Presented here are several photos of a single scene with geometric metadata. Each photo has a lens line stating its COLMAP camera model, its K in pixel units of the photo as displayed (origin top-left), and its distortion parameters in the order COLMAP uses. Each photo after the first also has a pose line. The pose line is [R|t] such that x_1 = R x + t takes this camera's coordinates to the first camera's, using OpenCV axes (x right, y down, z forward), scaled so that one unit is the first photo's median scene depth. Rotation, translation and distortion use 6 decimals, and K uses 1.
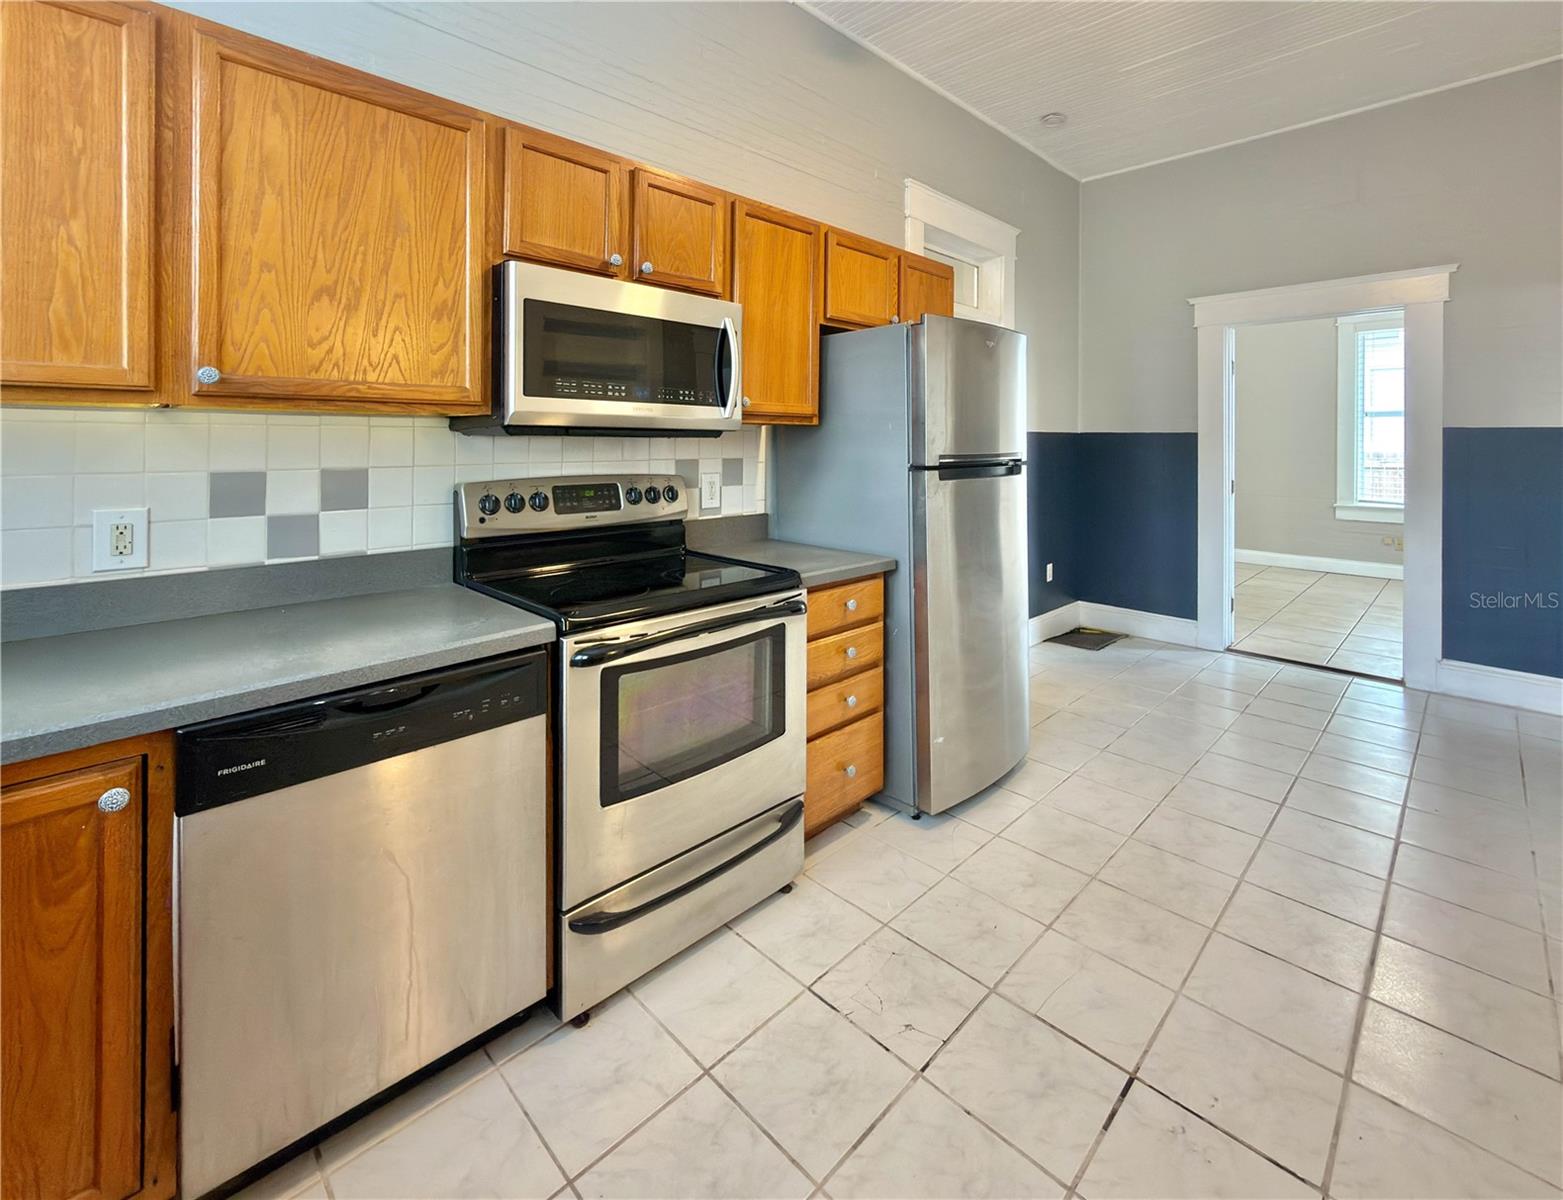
lens RADIAL K [[692.2, 0, 789.0], [0, 692.2, 438.9], [0, 0, 1]] dist [0.000184, 0.001497]
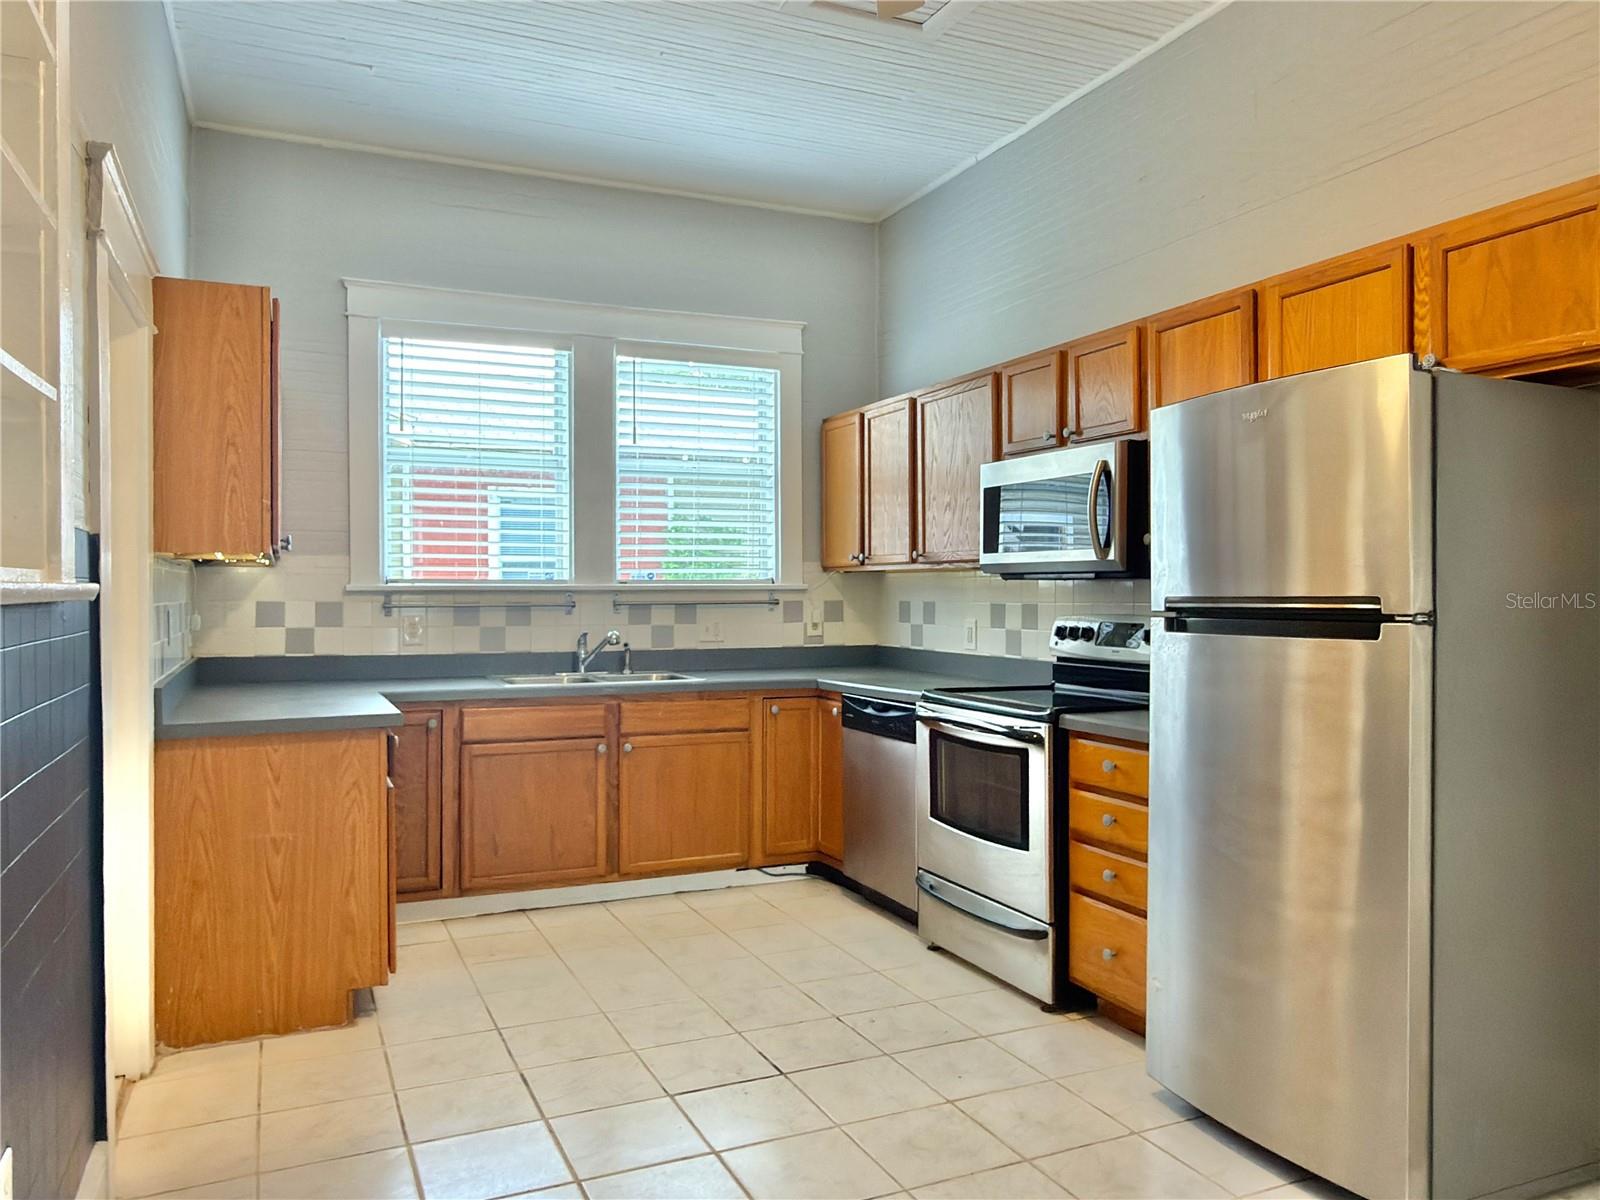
lens RADIAL K [[1154.6, 0, 787.8], [0, 1154.6, 600.4], [0, 0, 1]] dist [0.033773, -0.002285]
pose [[-0.348777, -0.001737, -0.937204, 2.050960], [-0.004289, 0.999991, -0.000258, 0.040367], [0.937196, 0.003930, -0.348781, 1.438726]]
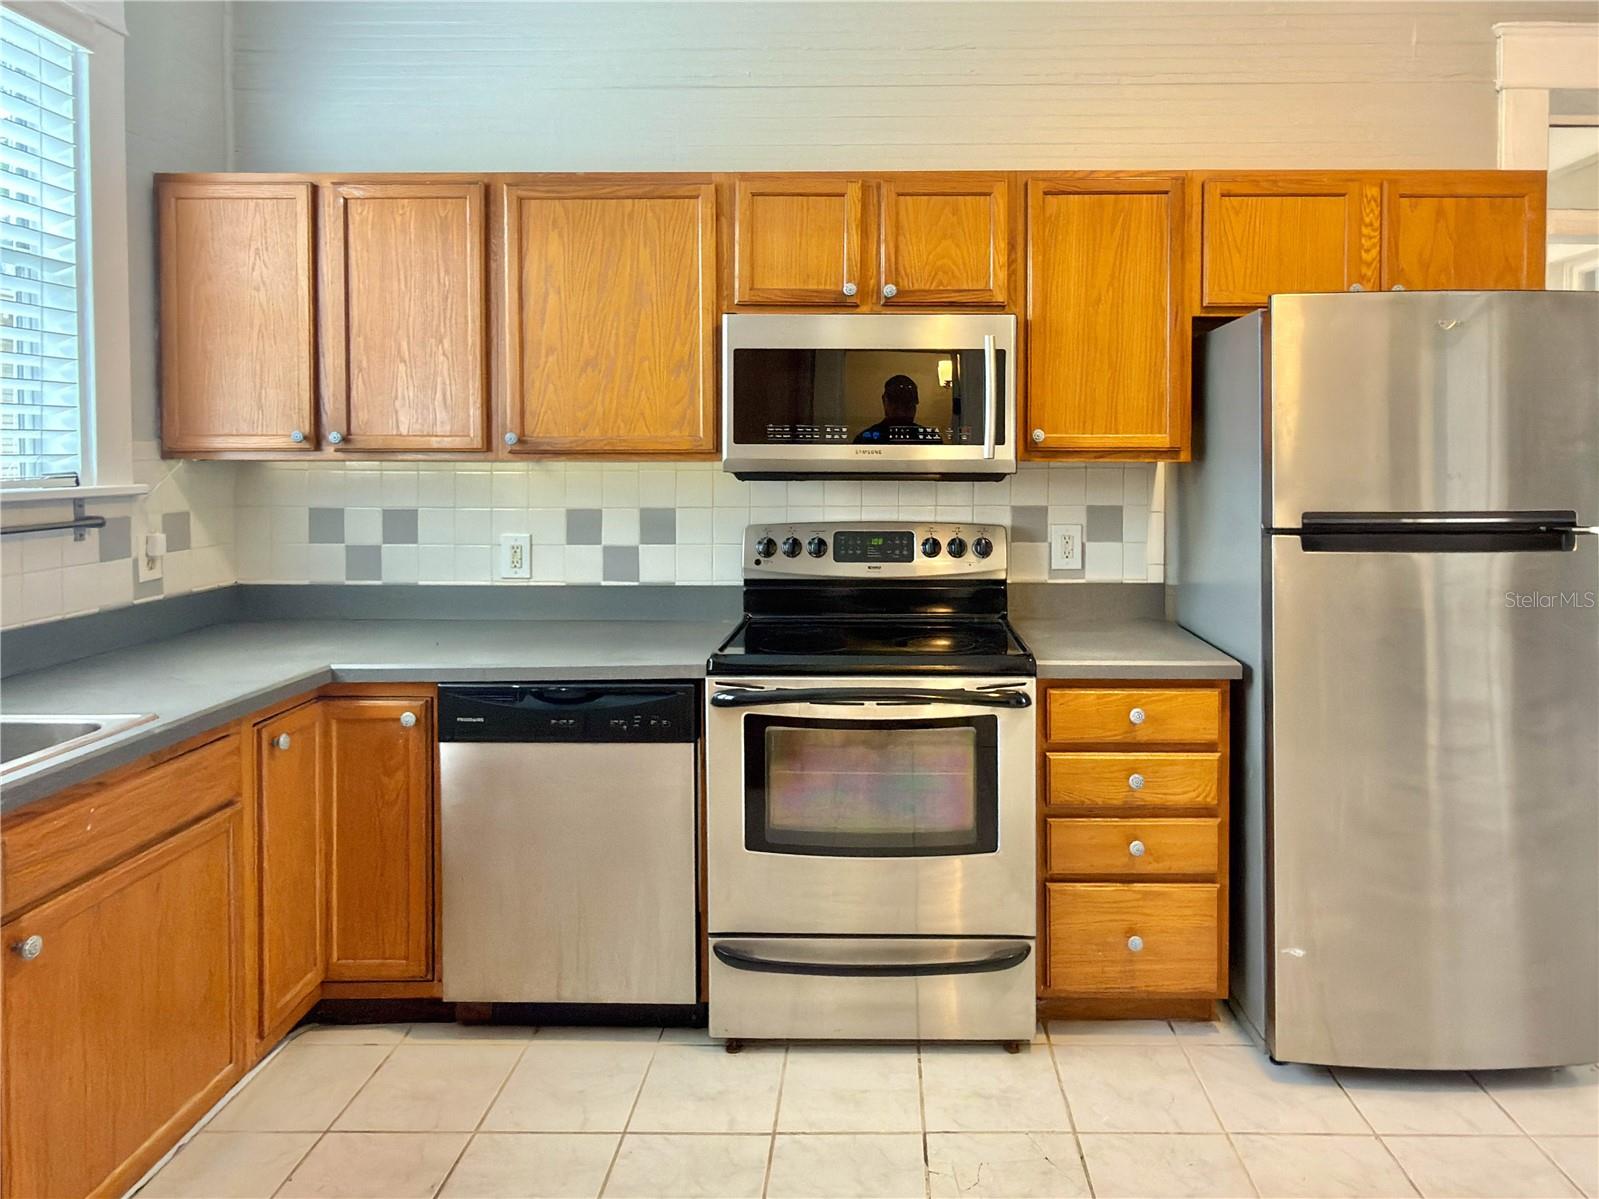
lens RADIAL K [[1025.1, 0, 887.7], [0, 1025.1, 471.6], [0, 0, 1]] dist [0.003849, -0.006034]
pose [[0.706280, 0.005360, -0.707913, 0.841205], [0.005033, 0.999908, 0.012592, -0.037316], [0.707915, -0.012456, 0.706188, 0.079463]]
